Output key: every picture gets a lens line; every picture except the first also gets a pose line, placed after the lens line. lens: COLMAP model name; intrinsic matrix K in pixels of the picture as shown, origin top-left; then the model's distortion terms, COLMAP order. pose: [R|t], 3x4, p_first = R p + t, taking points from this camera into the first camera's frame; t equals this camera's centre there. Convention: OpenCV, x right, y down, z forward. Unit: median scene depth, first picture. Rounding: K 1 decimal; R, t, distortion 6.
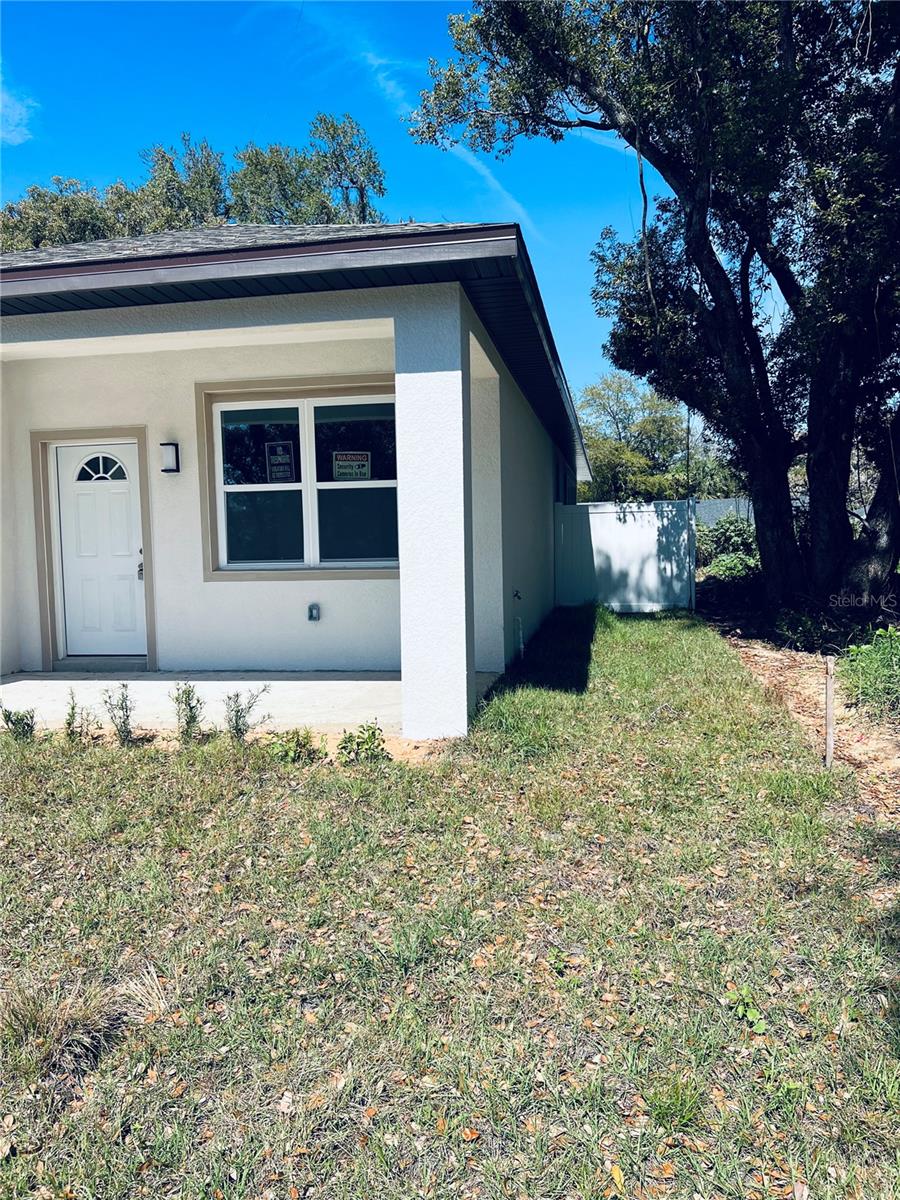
lens RADIAL K [[914.4, 0, 458.7], [0, 914.4, 600.6], [0, 0, 1]] dist [0.048733, -0.059234]
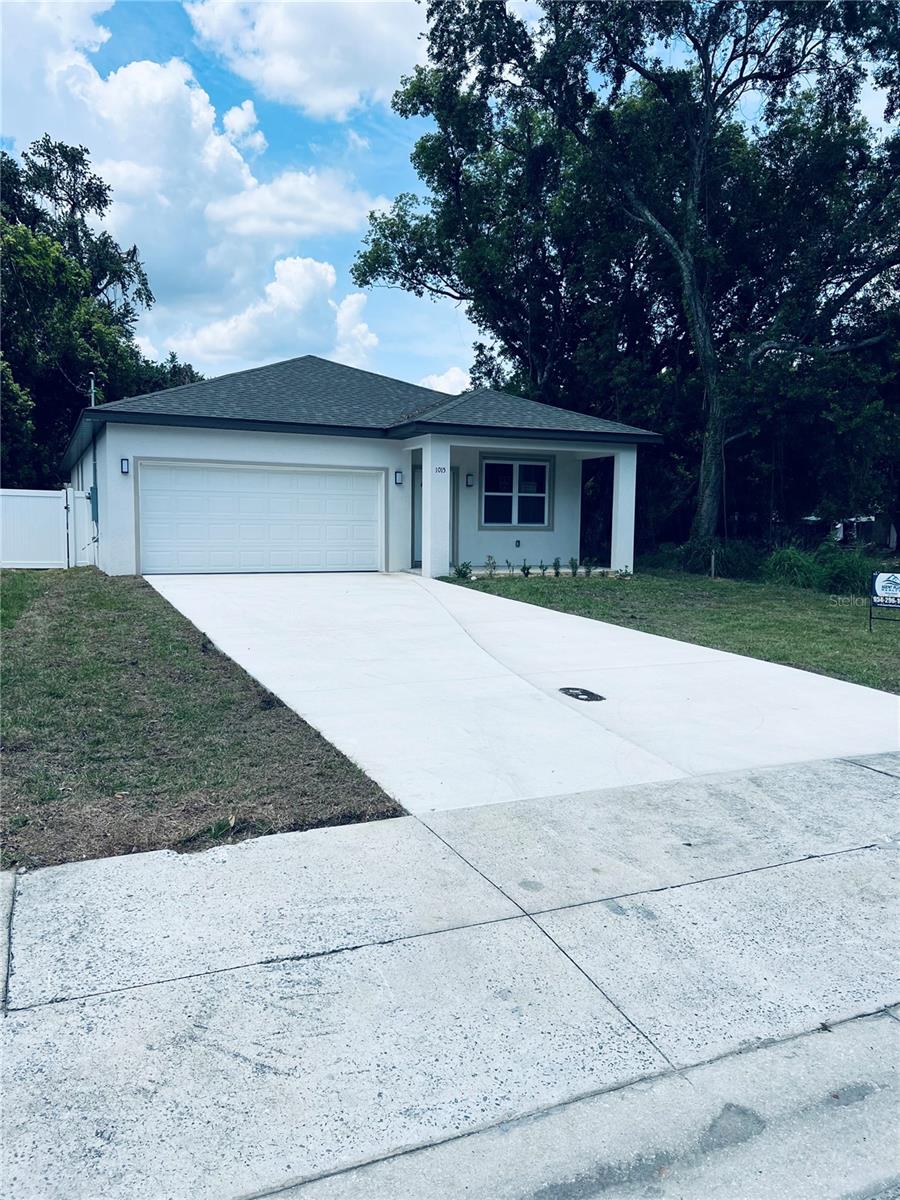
lens RADIAL K [[906.9, 0, 448.8], [0, 906.9, 608.8], [0, 0, 1]] dist [0.044219, -0.051405]
pose [[0.817323, -0.027818, 0.575508, -1.808352], [0.007537, 0.999265, 0.037598, 0.101189], [-0.576130, -0.026392, 0.816932, -1.005258]]
